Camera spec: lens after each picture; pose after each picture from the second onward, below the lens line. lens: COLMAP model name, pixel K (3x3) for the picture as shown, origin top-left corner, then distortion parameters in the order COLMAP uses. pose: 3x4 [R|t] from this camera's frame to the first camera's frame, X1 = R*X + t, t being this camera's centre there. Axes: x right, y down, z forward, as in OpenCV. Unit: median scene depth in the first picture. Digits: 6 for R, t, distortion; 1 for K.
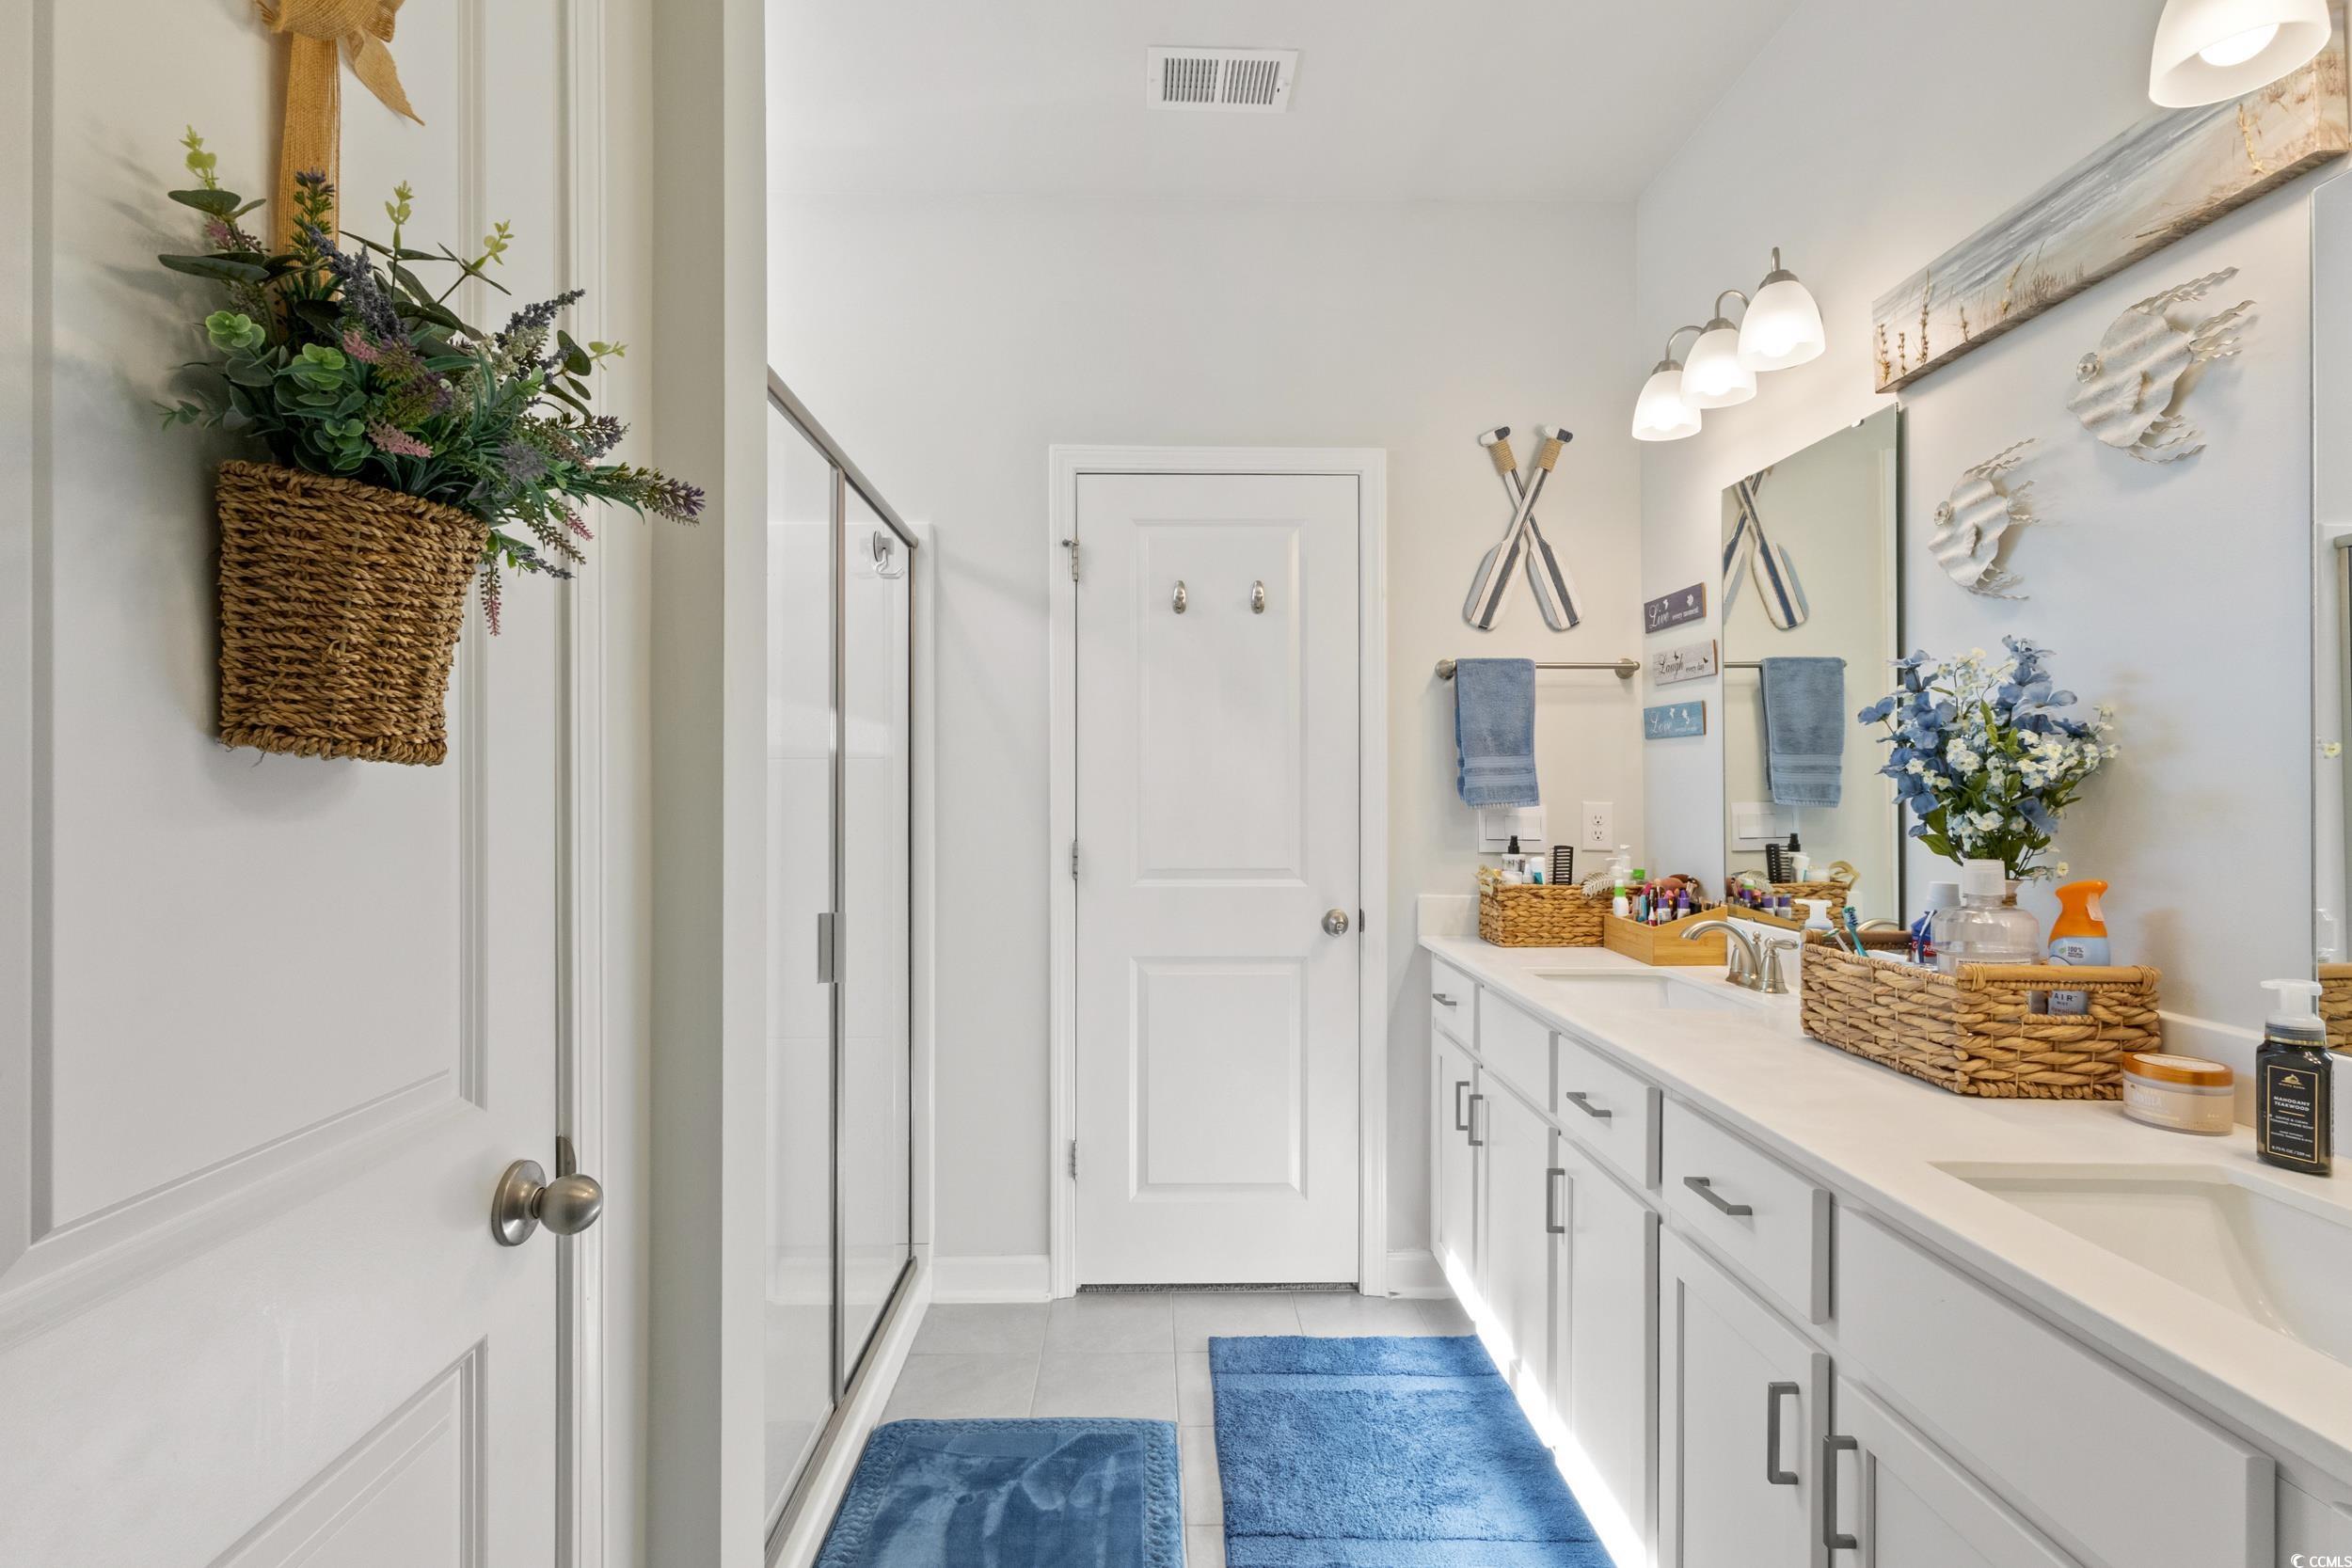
lens RADIAL K [[1120.0, 0, 1173.6], [0, 1120.0, 787.8], [0, 0, 1]] dist [0.001260, -0.000615]
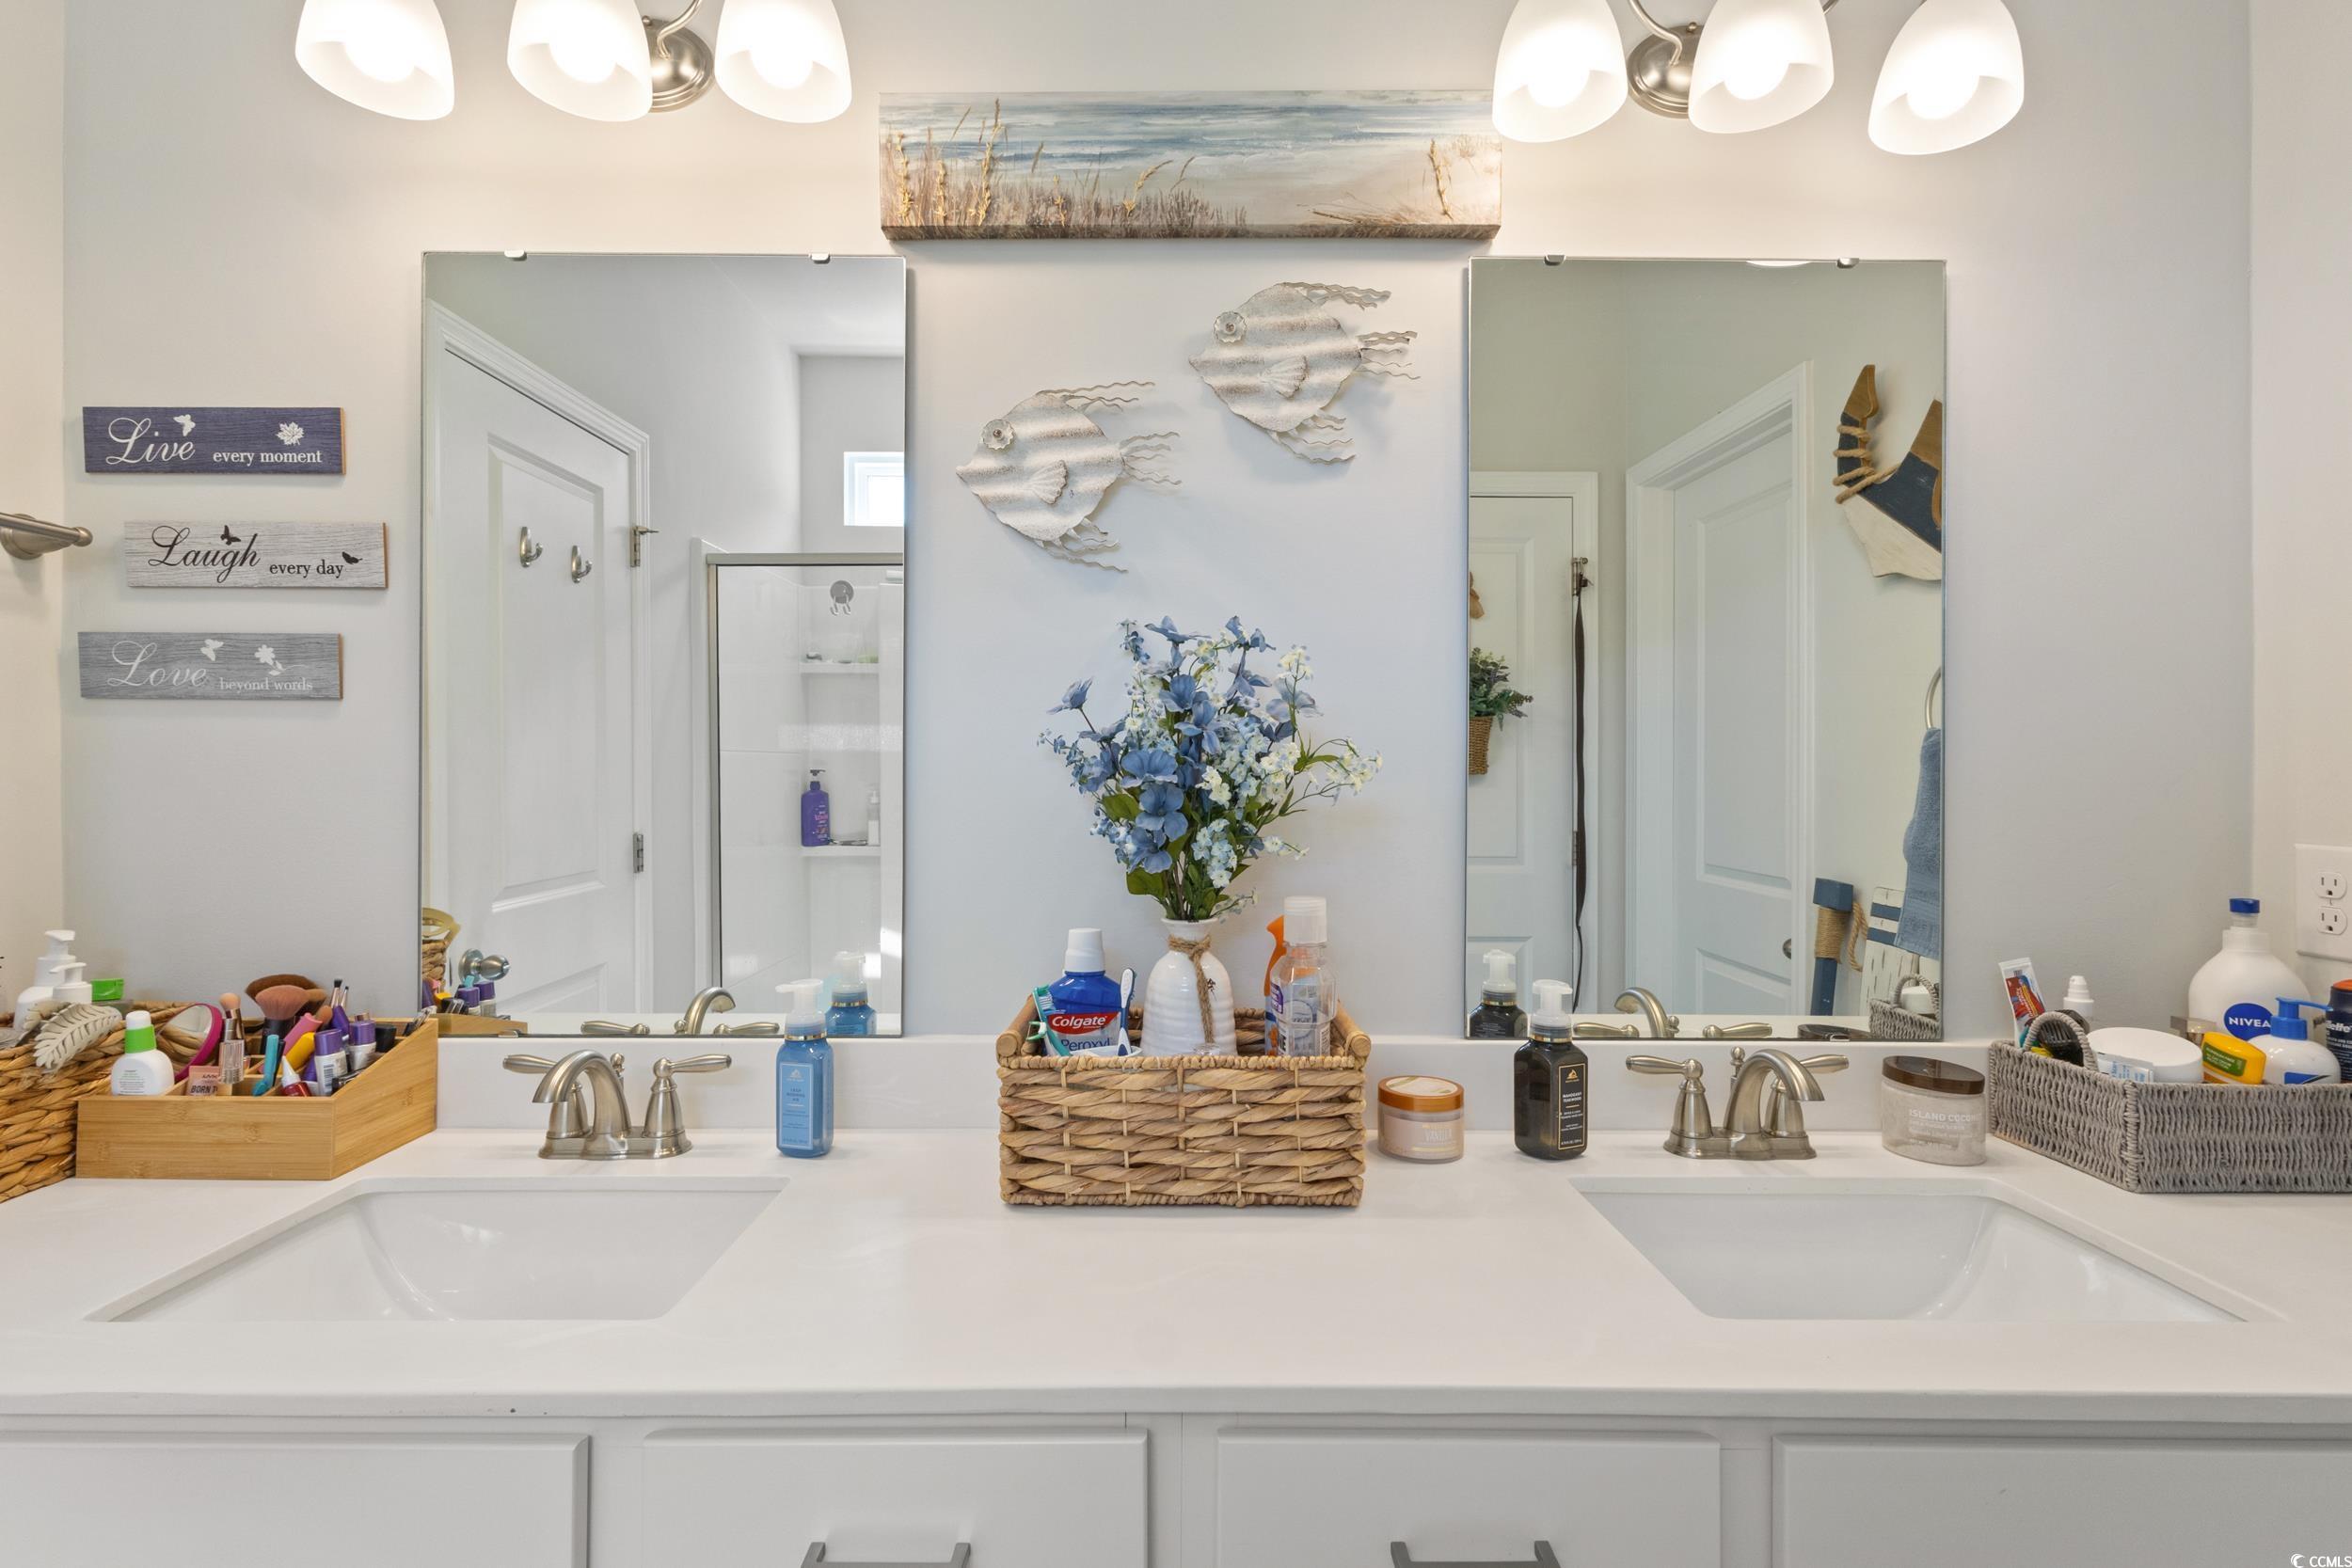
lens RADIAL K [[1120.0, 0, 1175.8], [0, 1120.0, 770.9], [0, 0, 1]] dist [0.001260, -0.000615]
pose [[0.022127, 0.015037, 0.999642, -0.058414], [-0.000360, 0.999887, -0.015033, -0.010573], [-0.999755, -0.000027, 0.022130, 0.933961]]
